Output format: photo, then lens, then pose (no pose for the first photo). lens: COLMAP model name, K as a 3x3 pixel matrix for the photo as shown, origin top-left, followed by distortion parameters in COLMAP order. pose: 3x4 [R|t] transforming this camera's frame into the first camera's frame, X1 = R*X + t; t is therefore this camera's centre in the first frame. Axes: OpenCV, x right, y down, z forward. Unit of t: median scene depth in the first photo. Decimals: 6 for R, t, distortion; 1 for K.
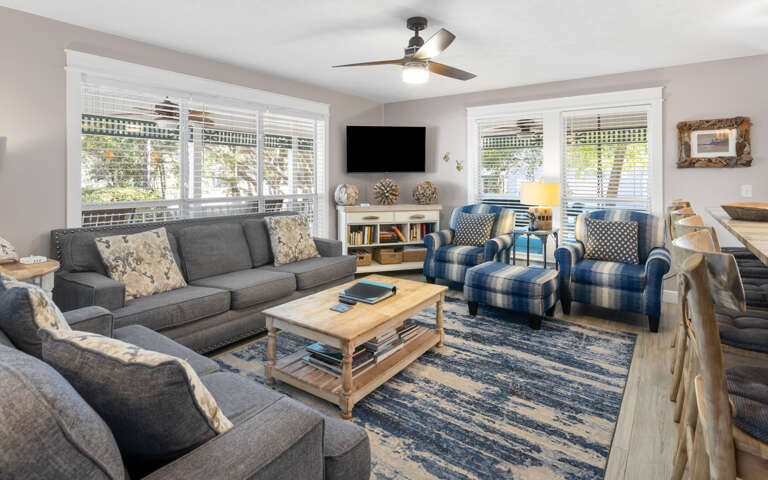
lens RADIAL K [[400.6, 0, 379.1], [0, 400.6, 176.4], [0, 0, 1]] dist [0.015557, 0.001450]
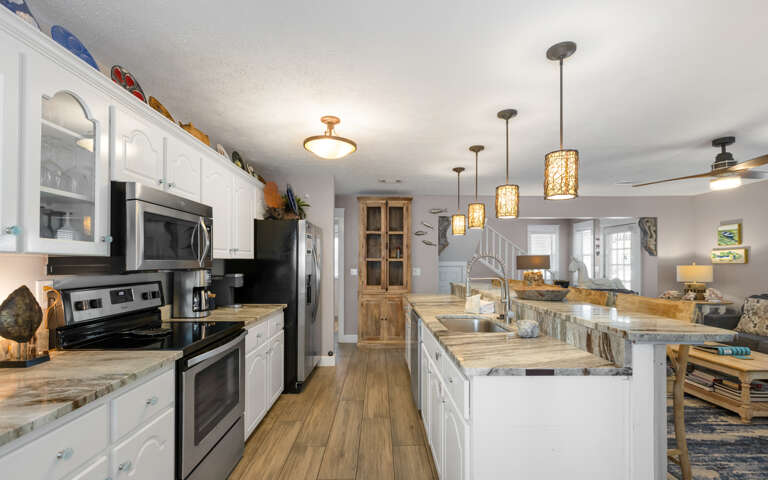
lens RADIAL K [[353.3, 0, 384.2], [0, 353.3, 259.4], [0, 0, 1]] dist [0.002930, 0.000111]
pose [[-0.801783, -0.010002, -0.597532, 1.174729], [-0.000269, 0.999866, -0.016376, -0.001118], [0.597616, -0.012969, -0.801678, 0.925460]]
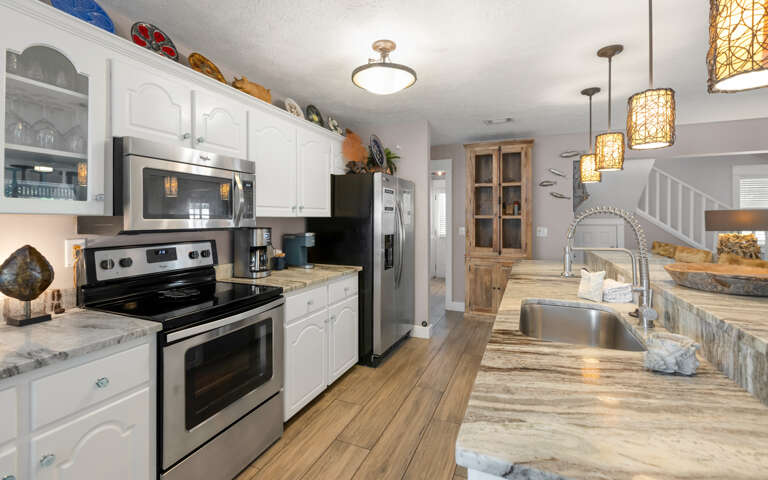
lens RADIAL K [[350.4, 0, 372.4], [0, 350.4, 217.7], [0, 0, 1]] dist [0.002937, -0.000310]
pose [[-0.977737, -0.005758, -0.209757, 0.979320], [-0.003307, 0.999922, -0.012032, -0.005513], [0.209810, -0.011071, -0.977680, 0.849075]]
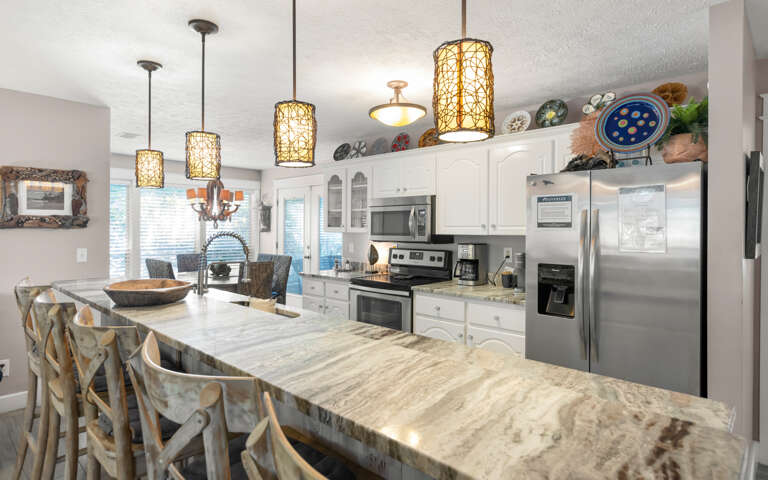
lens RADIAL K [[424.7, 0, 382.8], [0, 424.7, 229.5], [0, 0, 1]] dist [0.015350, -0.000652]
pose [[0.130387, -0.007846, 0.991432, 0.062875], [-0.008472, 0.999923, 0.009027, -0.033937], [-0.991427, -0.009576, 0.130311, 0.226326]]
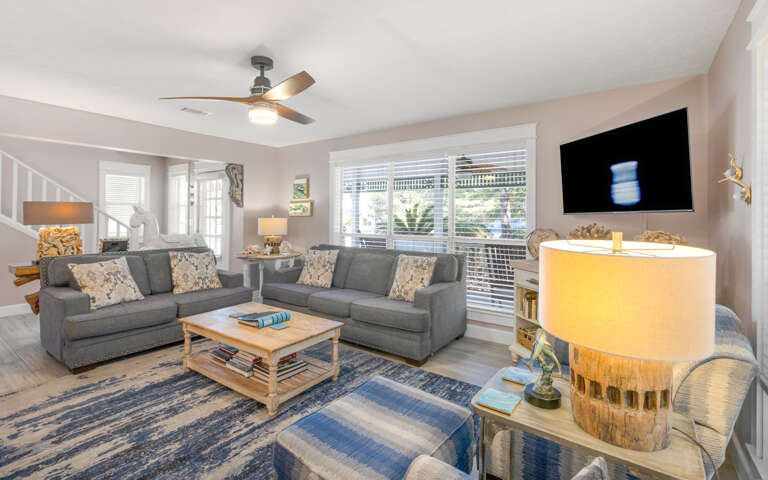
lens RADIAL K [[353.3, 0, 390.3], [0, 353.3, 219.1], [0, 0, 1]] dist [0.002930, 0.000111]
pose [[0.009145, 0.004622, -0.999948, 0.713295], [-0.001949, 0.999988, 0.004604, -0.003288], [0.999956, 0.001906, 0.009154, 0.970147]]
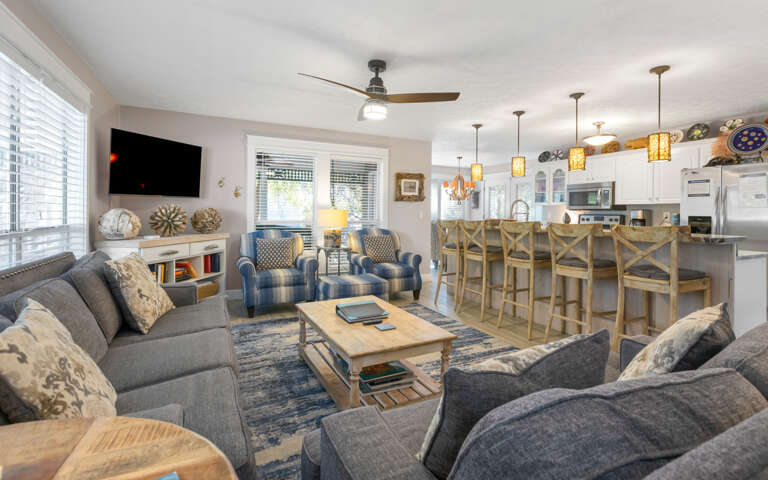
lens RADIAL K [[353.3, 0, 400.9], [0, 353.3, 213.0], [0, 0, 1]] dist [0.002930, 0.000111]
pose [[0.449836, -0.002244, 0.893109, -0.568185], [-0.012436, 0.999884, 0.008775, 0.016983], [-0.893025, -0.015054, 0.449756, 0.360410]]
